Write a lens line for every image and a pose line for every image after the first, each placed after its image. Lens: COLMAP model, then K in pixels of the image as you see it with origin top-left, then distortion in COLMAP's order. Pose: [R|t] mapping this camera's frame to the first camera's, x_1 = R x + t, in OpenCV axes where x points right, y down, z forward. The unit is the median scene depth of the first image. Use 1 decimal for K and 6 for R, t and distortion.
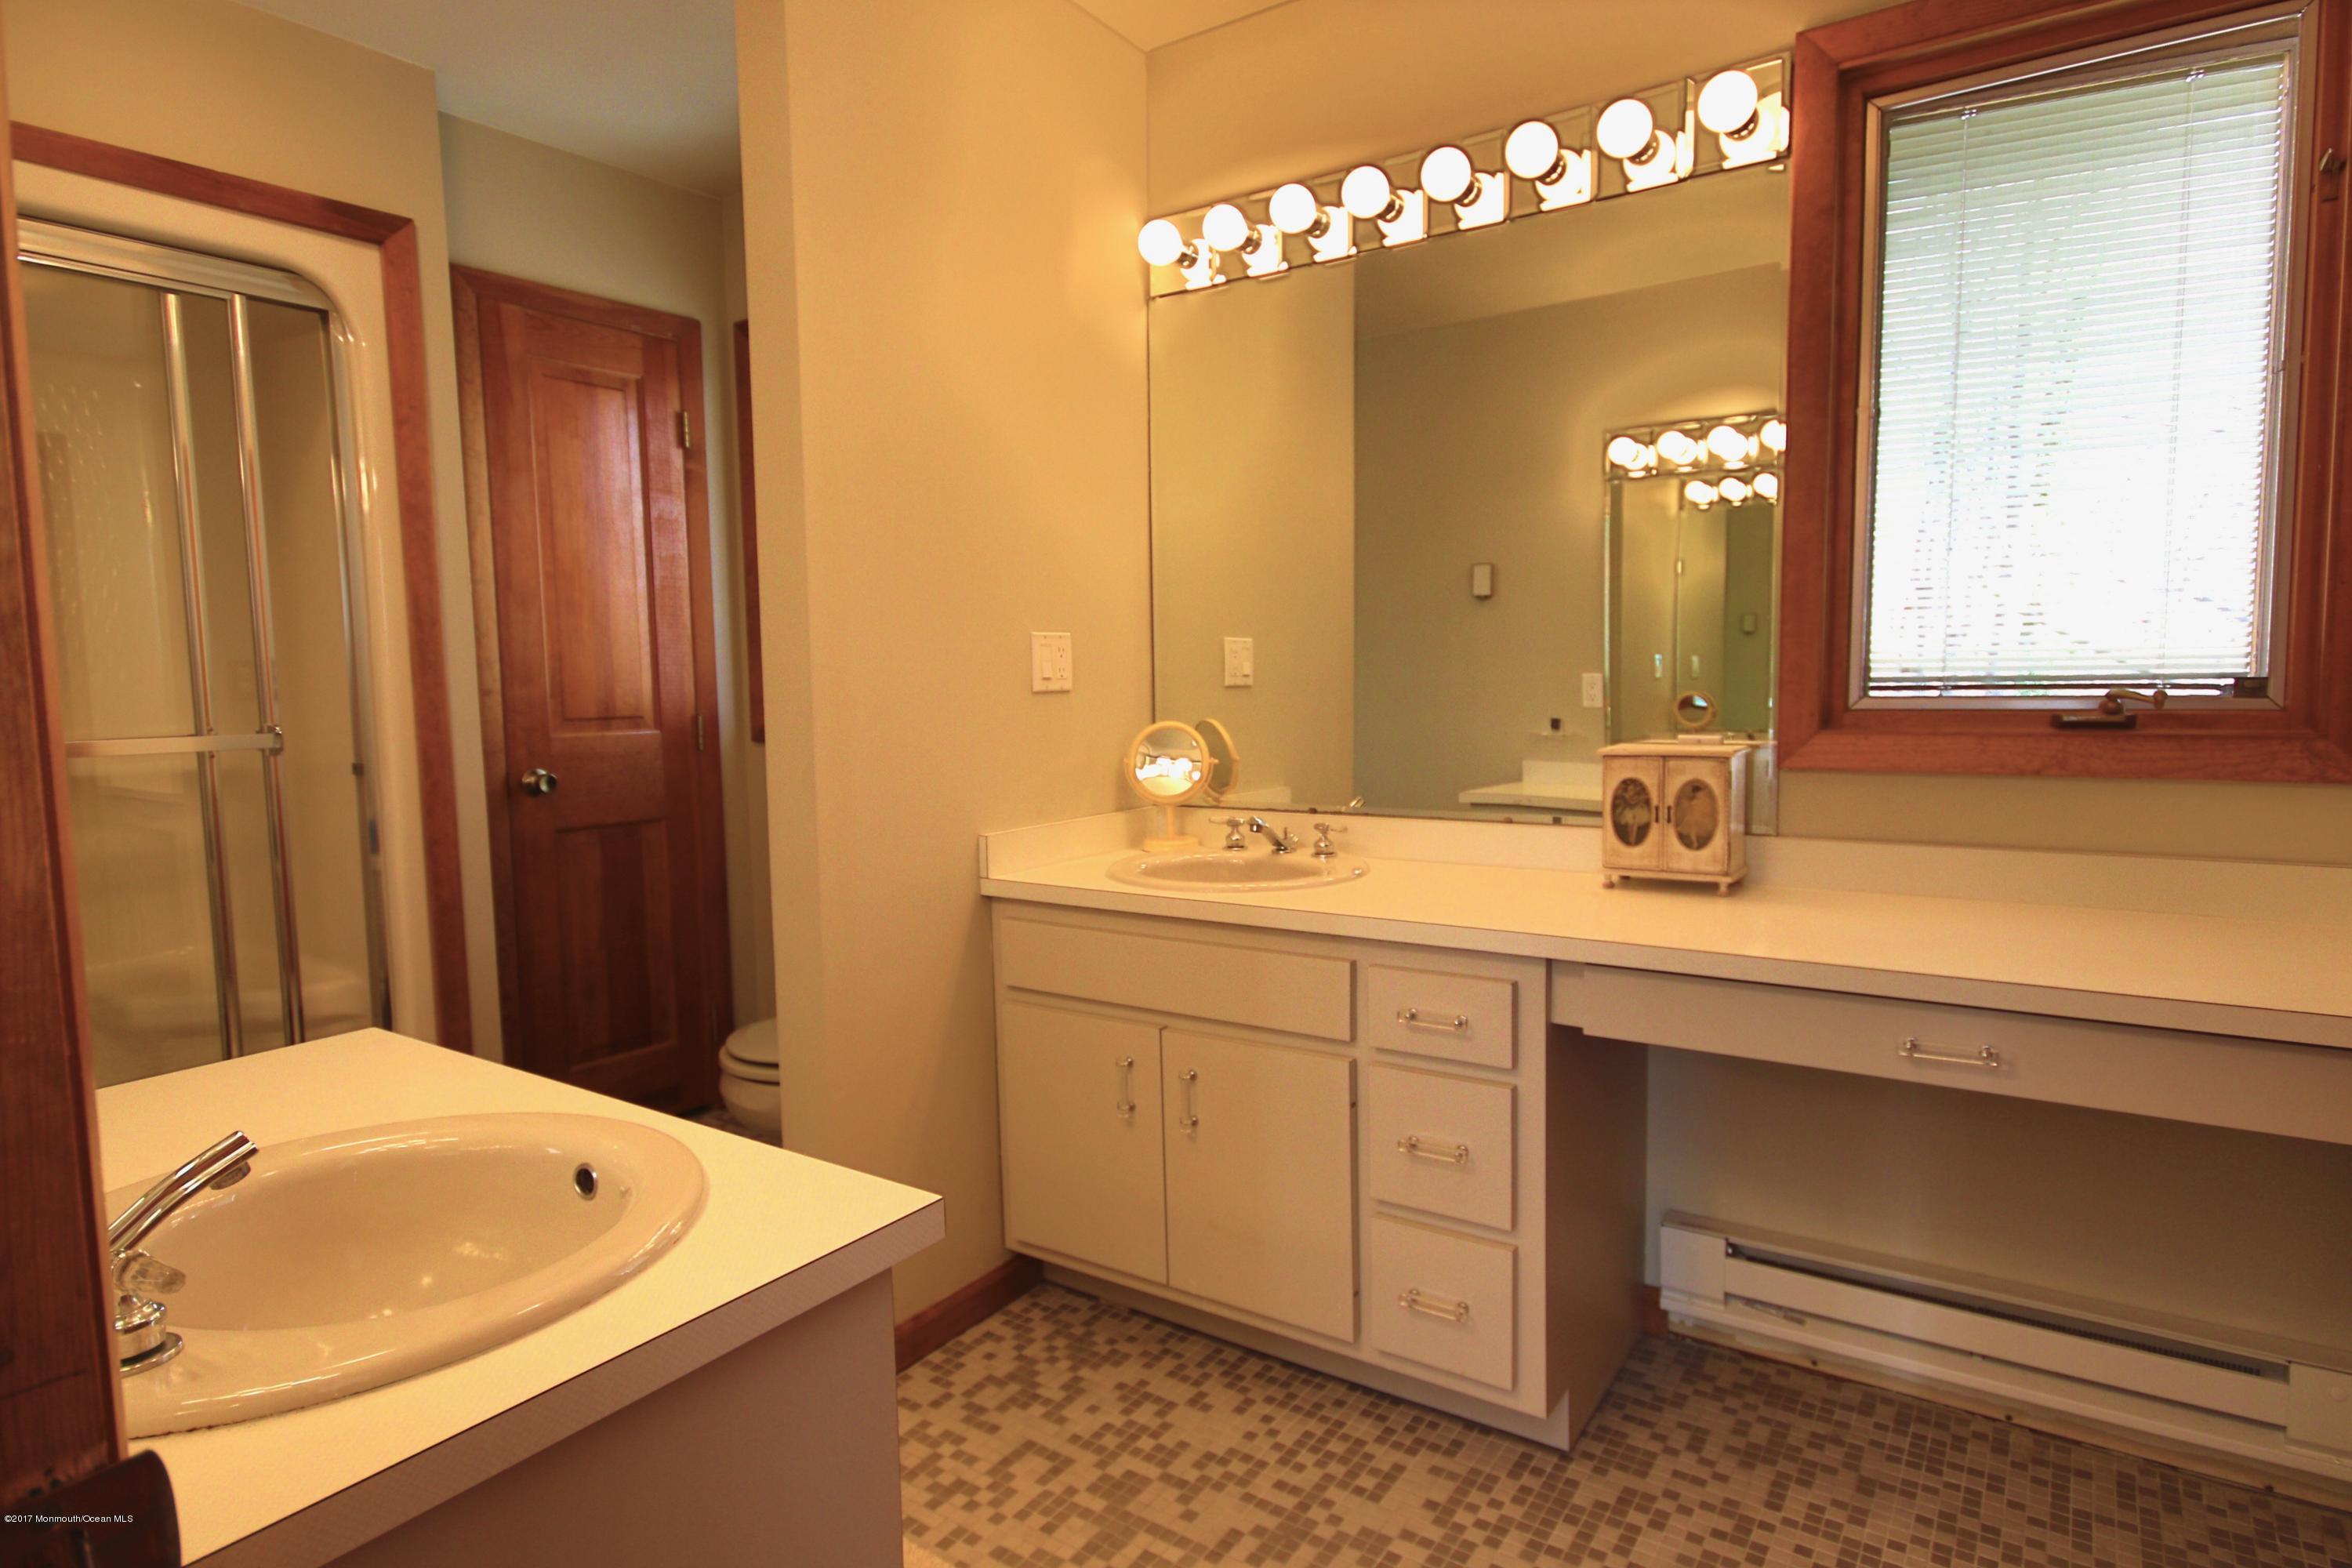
lens RADIAL K [[1306.6, 0, 1176.0], [0, 1306.6, 784.0], [0, 0, 1]] dist [-0.000362, 0.000111]
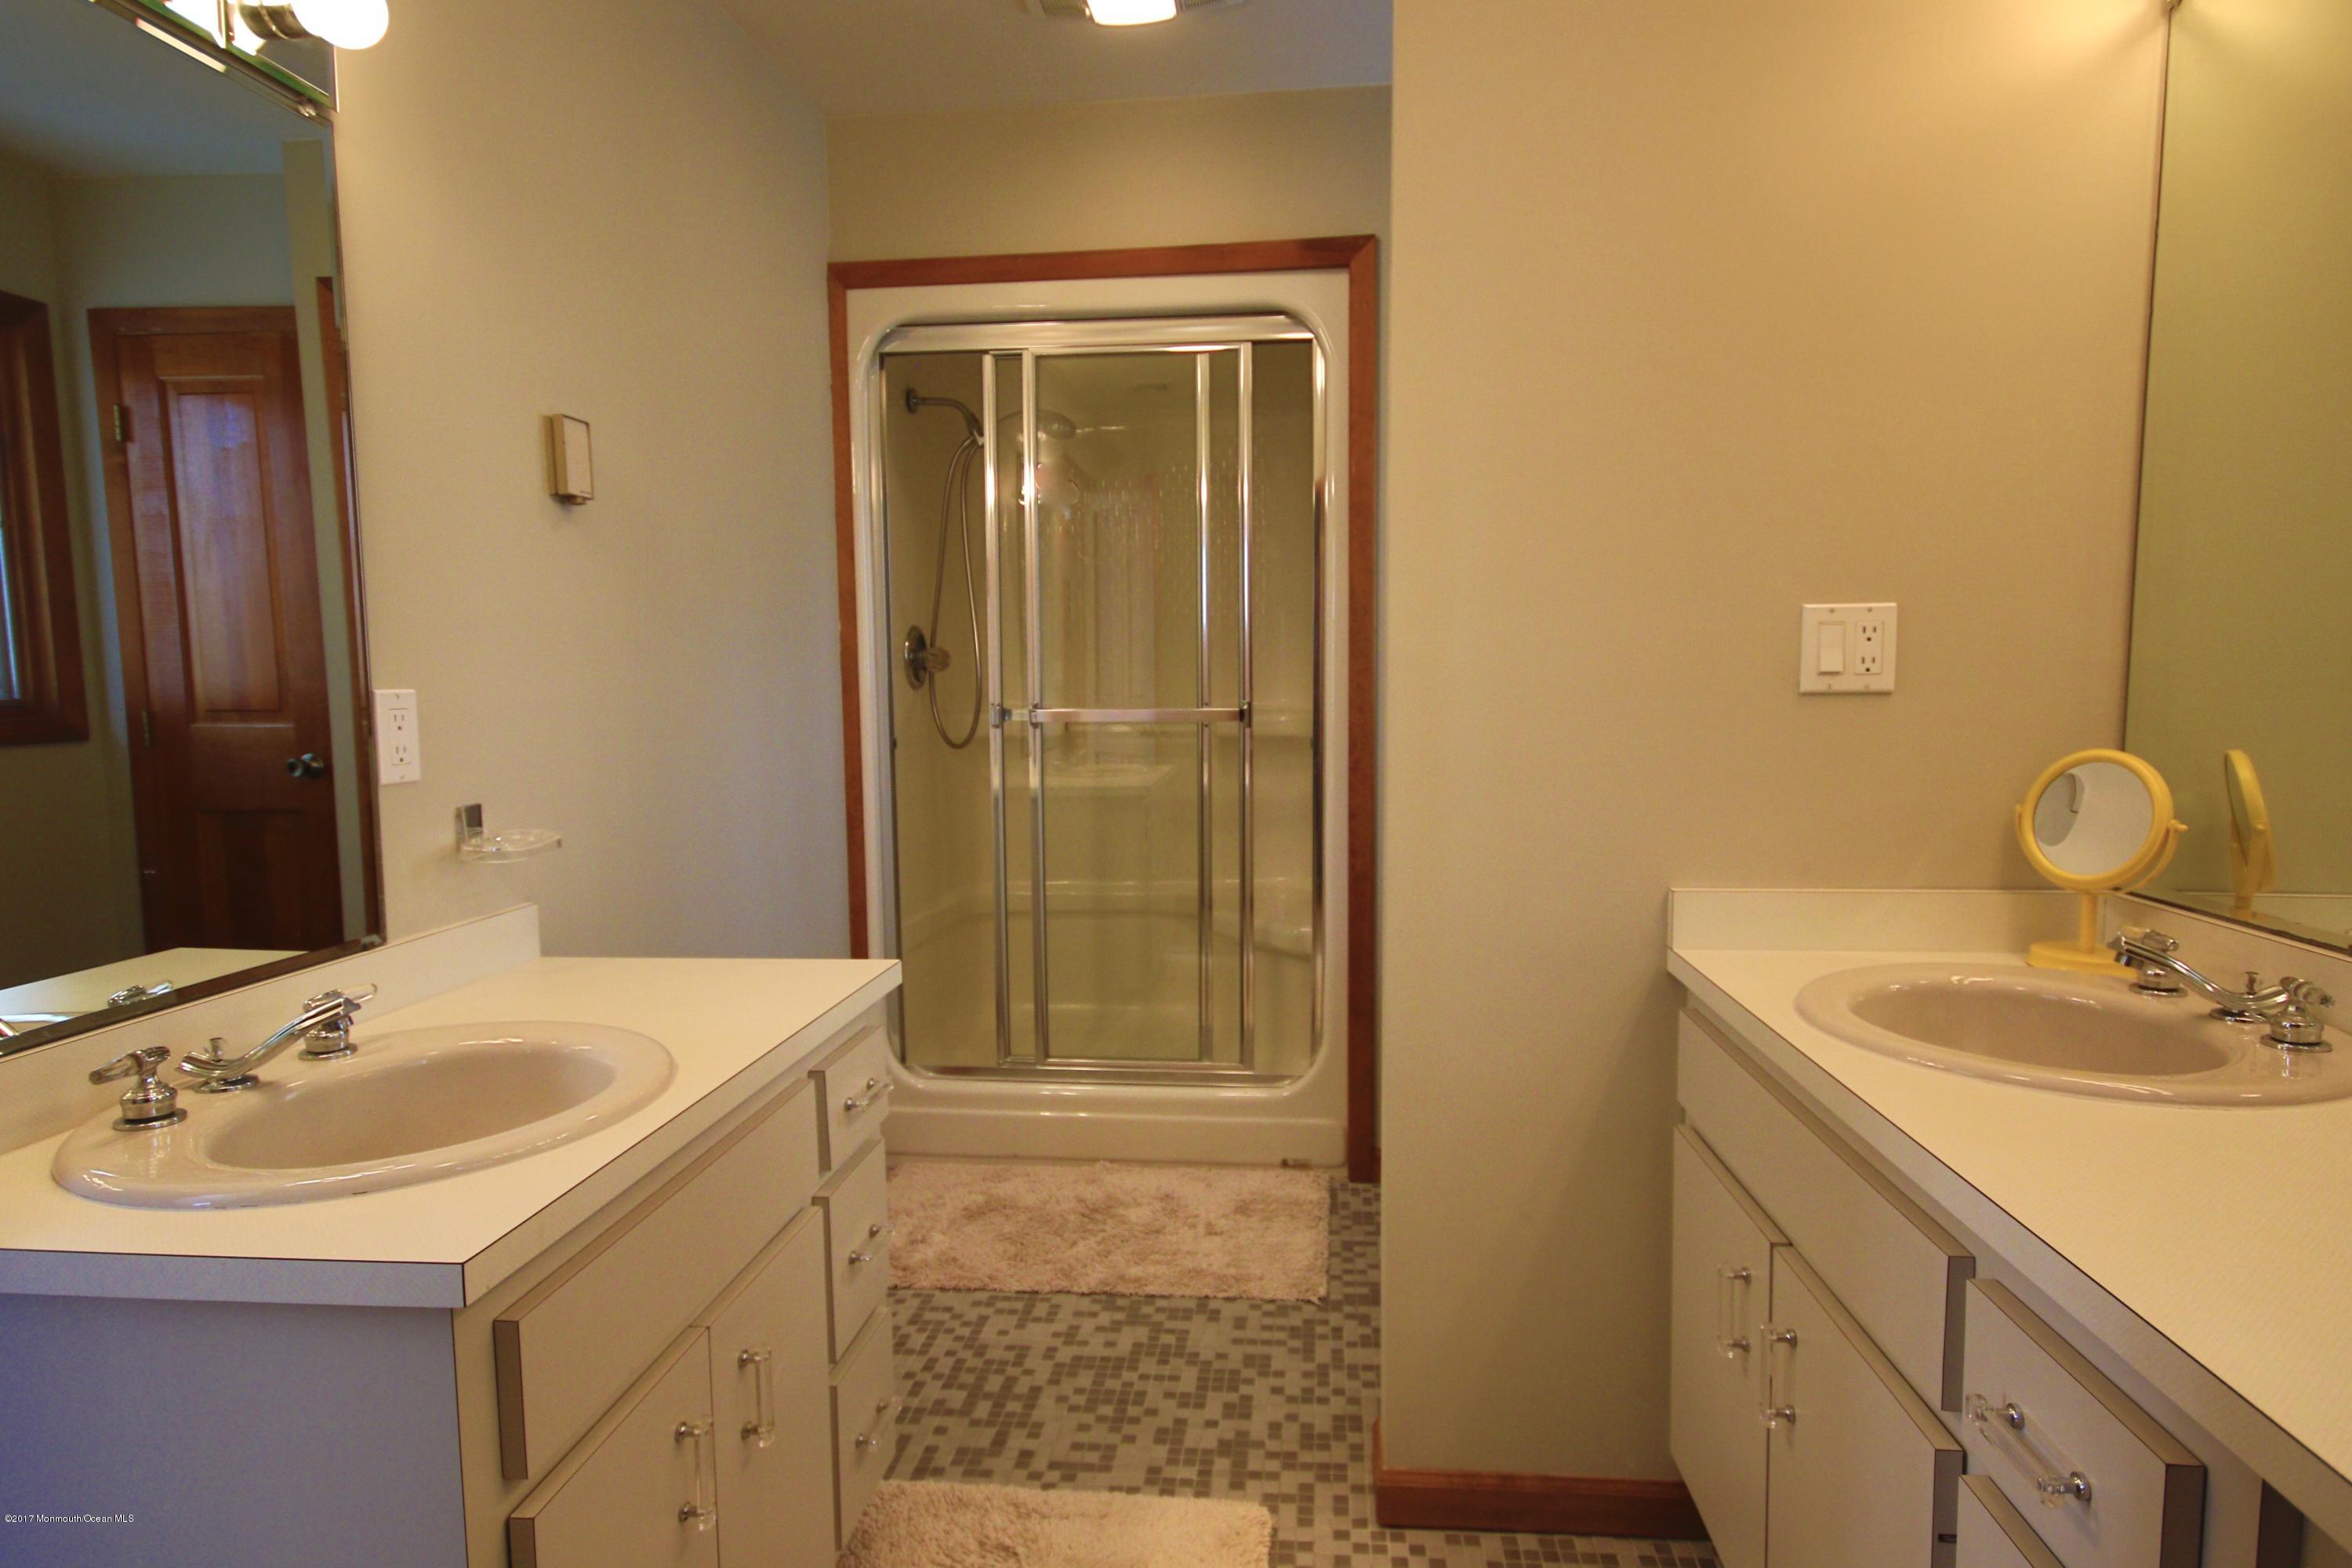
lens RADIAL K [[1248.3, 0, 1186.1], [0, 1248.3, 793.7], [0, 0, 1]] dist [0.002293, 0.000239]
pose [[0.495053, 0.097295, -0.863398, 0.306064], [-0.075057, 0.994785, 0.069065, -0.040834], [0.865615, 0.030613, 0.499774, 0.422198]]
